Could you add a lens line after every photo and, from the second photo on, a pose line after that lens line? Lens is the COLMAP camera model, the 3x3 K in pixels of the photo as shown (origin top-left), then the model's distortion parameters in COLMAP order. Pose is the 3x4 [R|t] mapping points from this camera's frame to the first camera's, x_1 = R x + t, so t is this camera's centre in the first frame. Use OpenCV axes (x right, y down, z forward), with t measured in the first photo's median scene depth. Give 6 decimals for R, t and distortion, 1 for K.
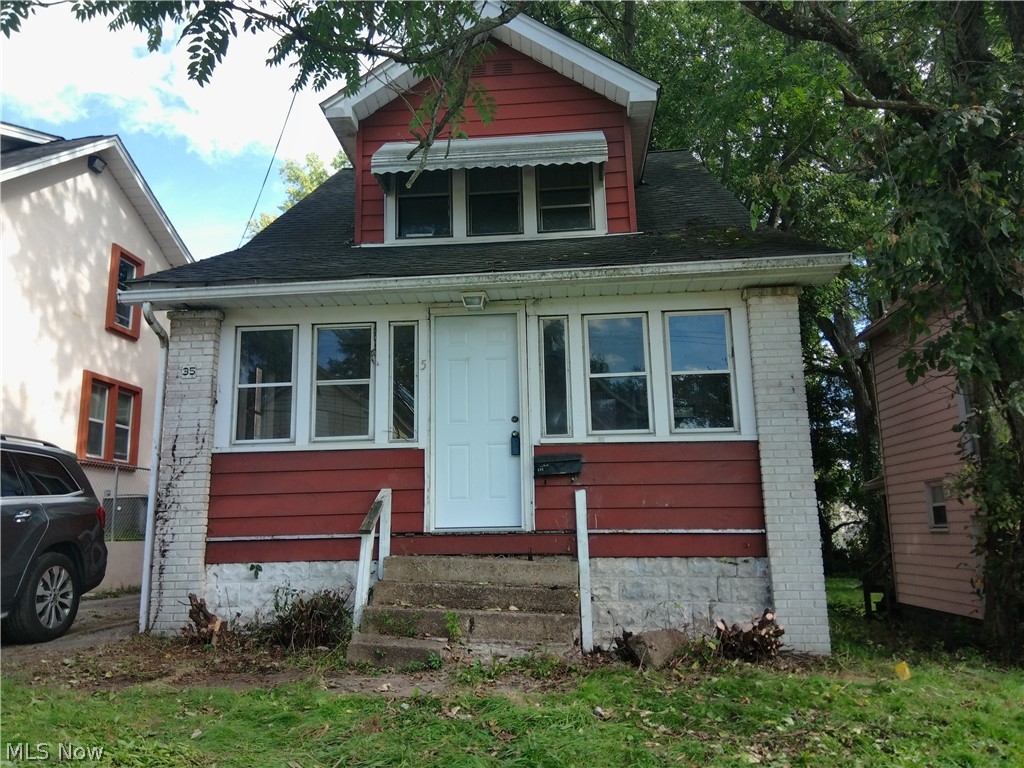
lens RADIAL K [[788.3, 0, 505.8], [0, 788.3, 380.8], [0, 0, 1]] dist [0.037255, -0.008165]
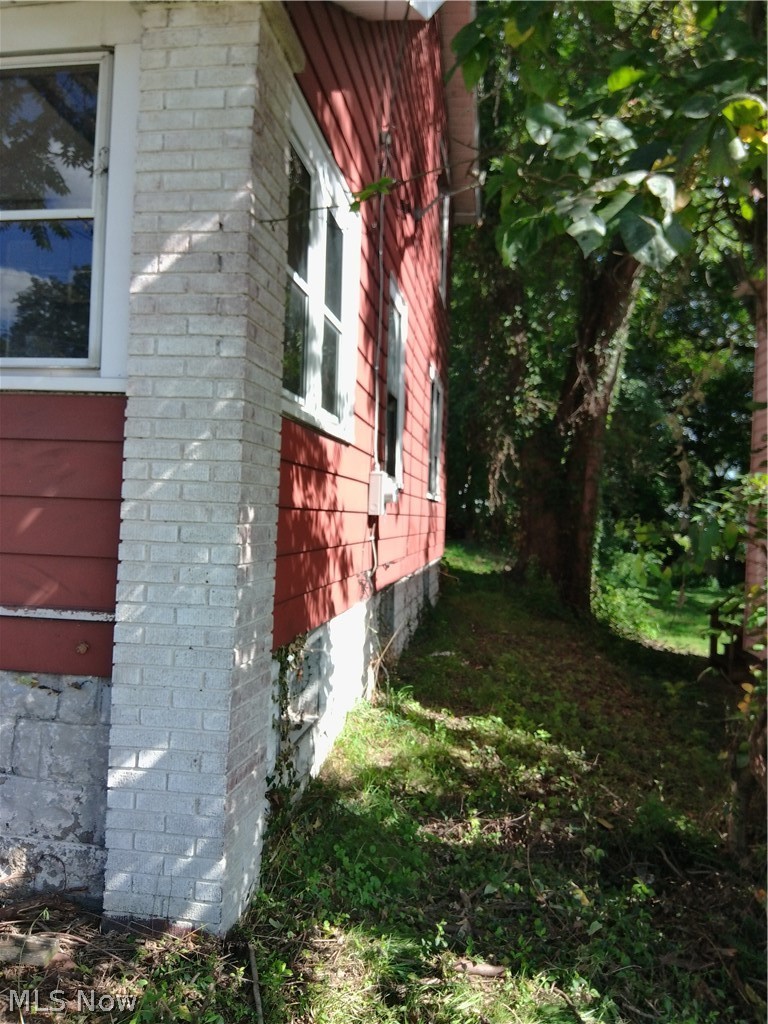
lens RADIAL K [[788.3, 0, 386.7], [0, 788.3, 515.8], [0, 0, 1]] dist [0.037255, -0.008165]
pose [[0.997884, 0.040919, -0.050529, 0.479122], [-0.029415, 0.977172, 0.210404, 0.049470], [0.057985, -0.208473, 0.976308, 0.622143]]
